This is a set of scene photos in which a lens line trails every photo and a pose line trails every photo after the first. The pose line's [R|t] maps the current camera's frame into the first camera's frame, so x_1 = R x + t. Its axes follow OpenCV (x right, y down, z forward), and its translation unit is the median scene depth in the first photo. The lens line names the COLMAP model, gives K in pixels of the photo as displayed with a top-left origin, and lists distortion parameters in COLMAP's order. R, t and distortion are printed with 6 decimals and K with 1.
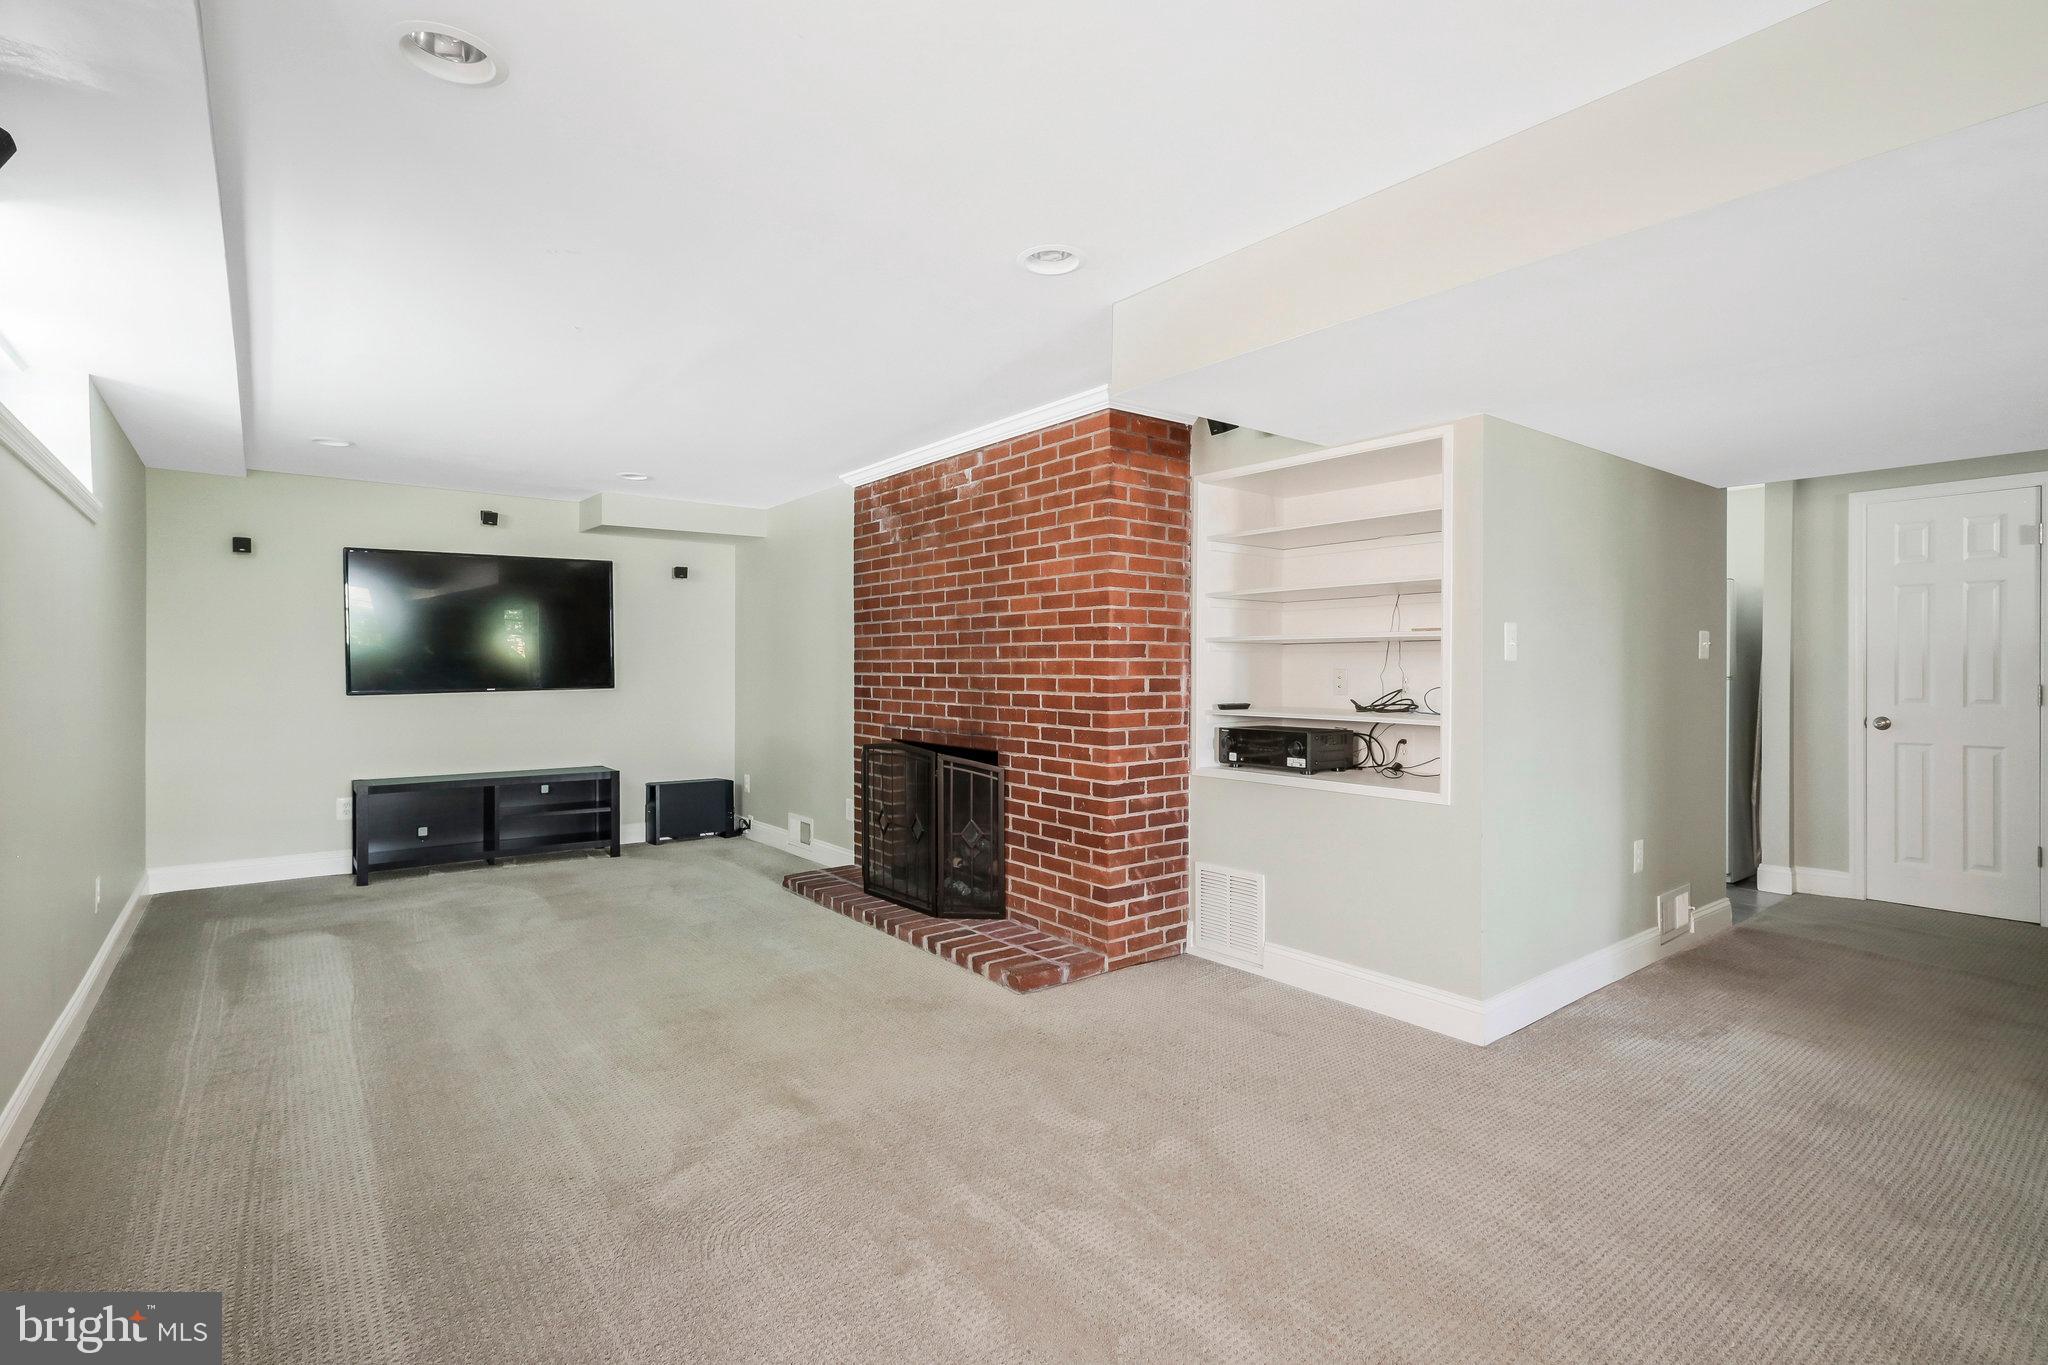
lens RADIAL K [[957.5, 0, 1014.7], [0, 957.5, 672.5], [0, 0, 1]] dist [0.004260, 0.000544]
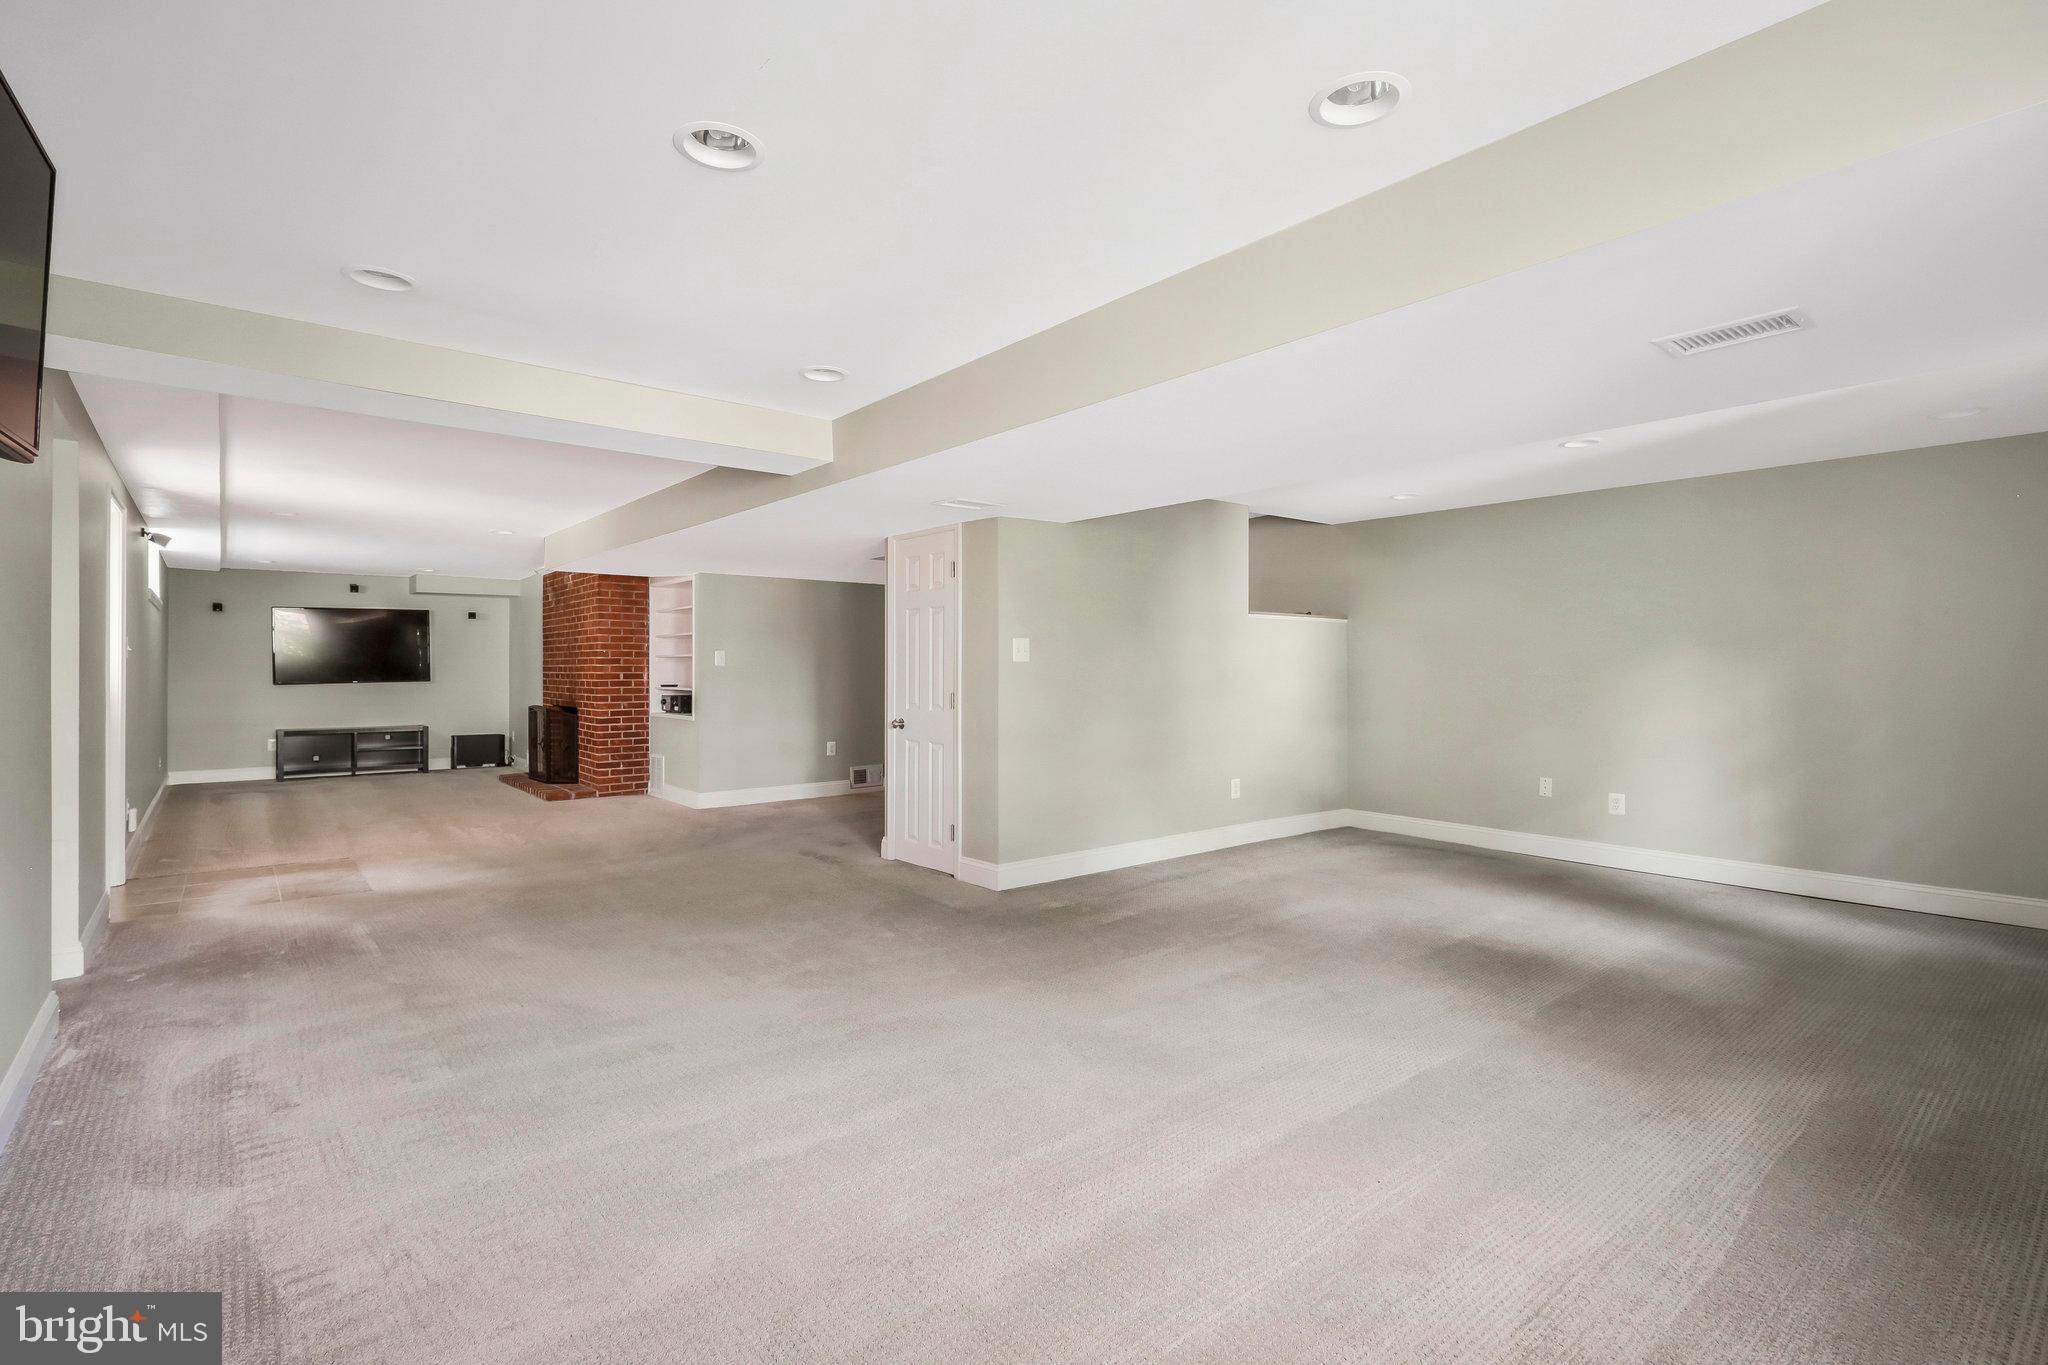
lens RADIAL K [[957.5, 0, 1014.7], [0, 957.5, 672.5], [0, 0, 1]] dist [0.004260, 0.000544]
pose [[0.999619, -0.002790, 0.027460, 0.981210], [0.002897, 0.999988, -0.003844, 0.015498], [-0.027449, 0.003922, 0.999615, -1.282962]]
